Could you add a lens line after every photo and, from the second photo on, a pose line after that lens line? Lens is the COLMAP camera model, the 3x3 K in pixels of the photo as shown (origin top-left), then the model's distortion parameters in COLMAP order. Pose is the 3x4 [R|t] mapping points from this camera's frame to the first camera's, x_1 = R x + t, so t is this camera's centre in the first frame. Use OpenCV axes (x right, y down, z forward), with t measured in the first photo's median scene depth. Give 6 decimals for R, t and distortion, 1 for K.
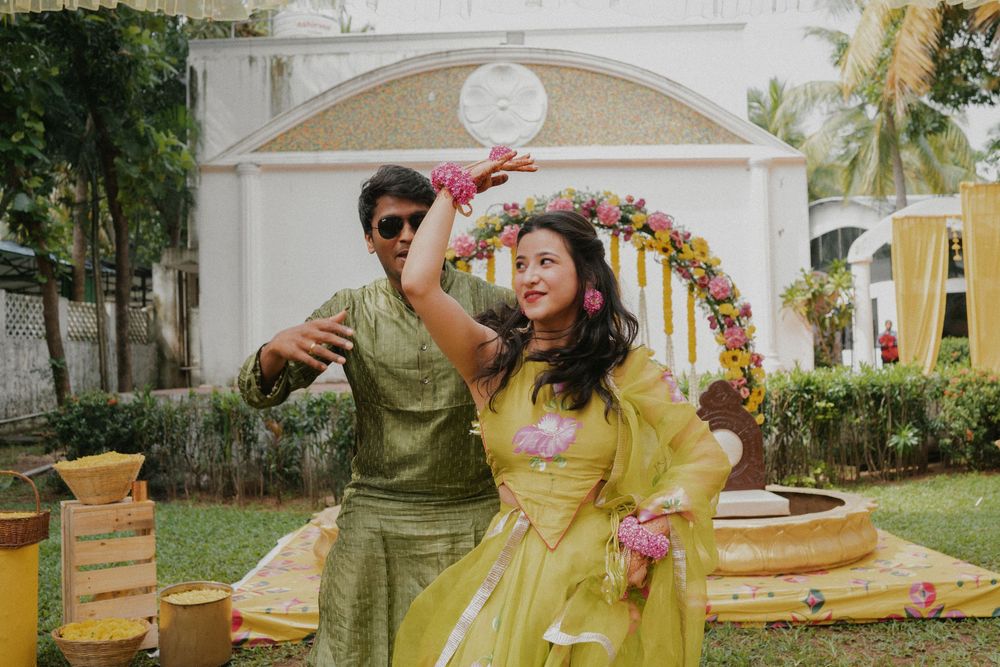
lens RADIAL K [[957.6, 0, 504.6], [0, 957.6, 320.6], [0, 0, 1]] dist [-0.043990, 0.000000]
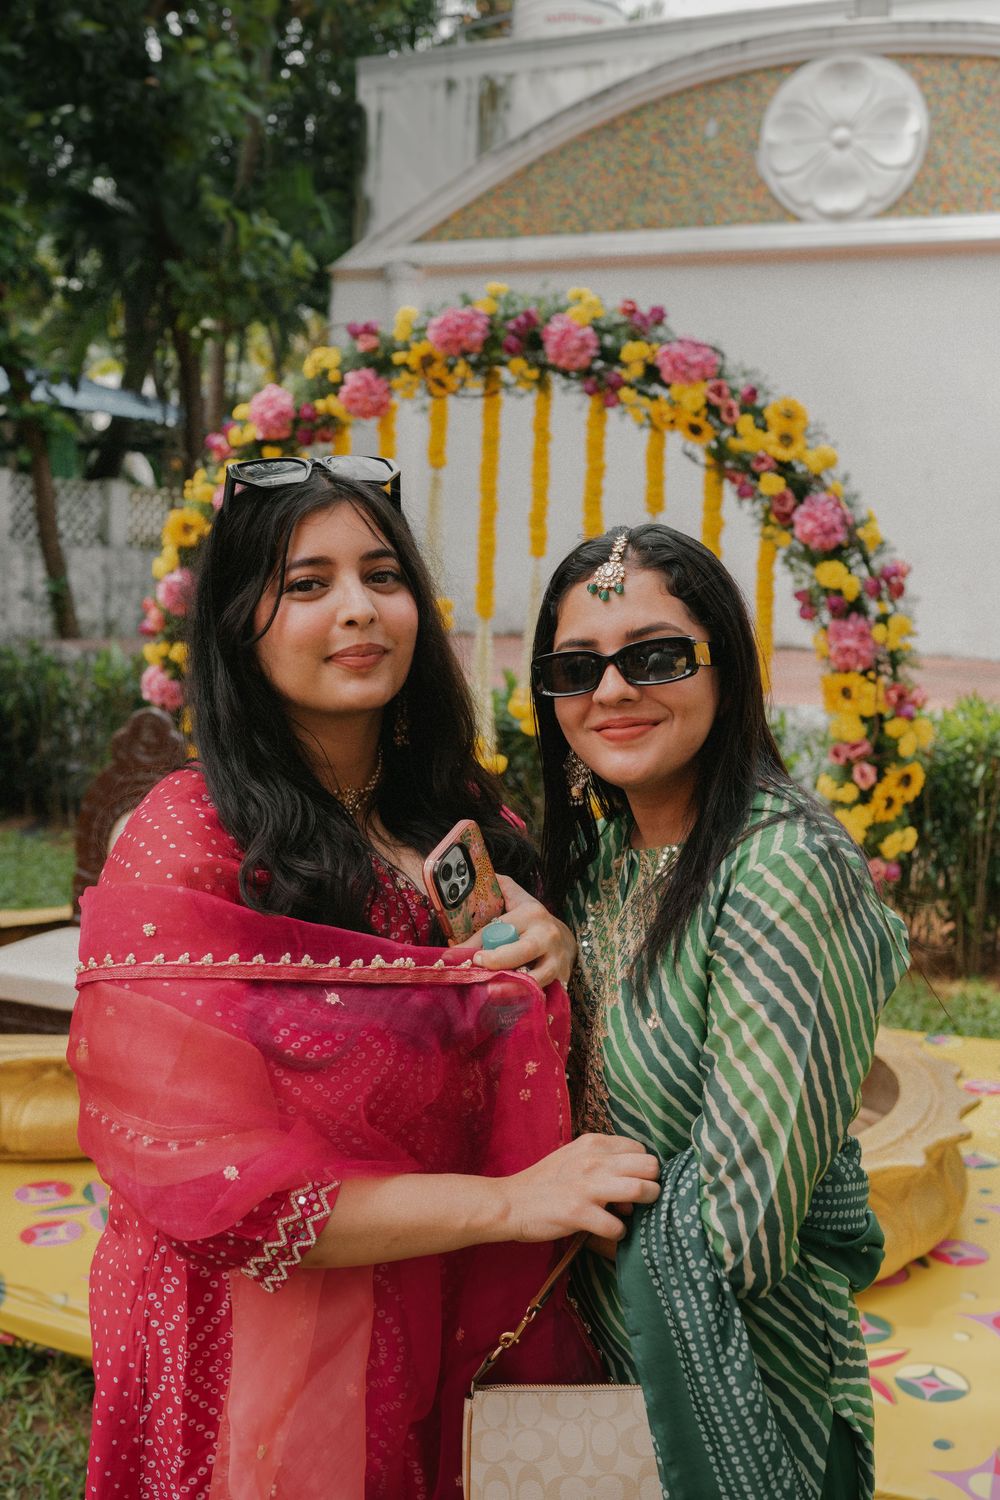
lens RADIAL K [[1436.5, 0, 489.4], [0, 1436.5, 741.5], [0, 0, 1]] dist [-0.043990, 0.000000]
pose [[0.928952, 0.088226, -0.359535, 0.133602], [-0.030738, 0.986215, 0.162587, -0.015422], [0.368923, -0.139984, 0.918858, 0.148168]]
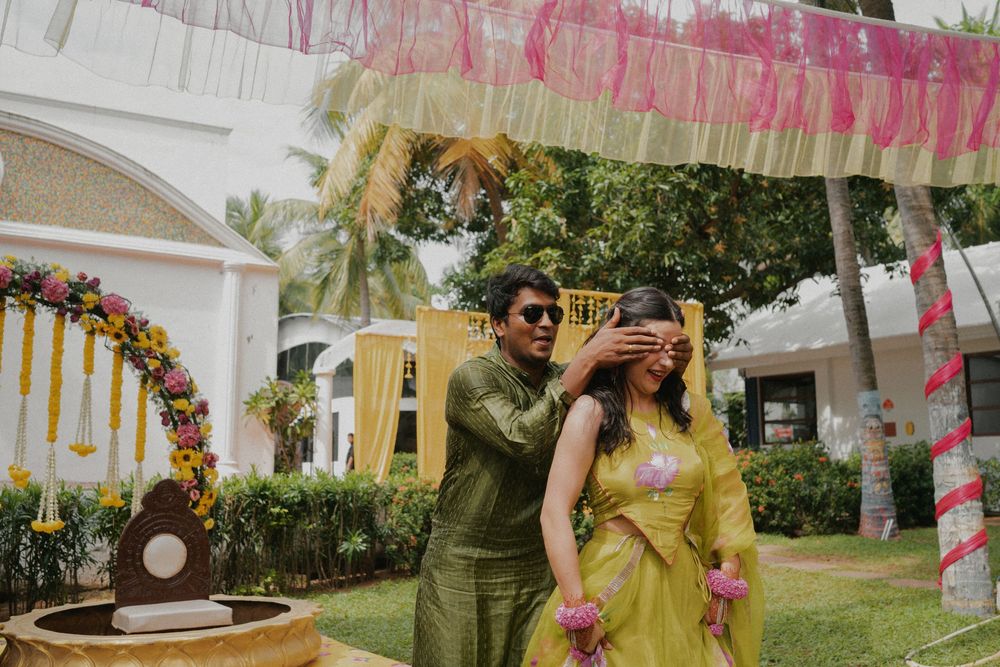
lens RADIAL K [[957.6, 0, 500.5], [0, 957.6, 333.9], [0, 0, 1]] dist [-0.043990, 0.000000]
pose [[0.856457, 0.092937, 0.507783, 0.008029], [-0.040311, 0.992697, -0.113698, 0.005223], [-0.514642, 0.076908, 0.853949, 0.015209]]
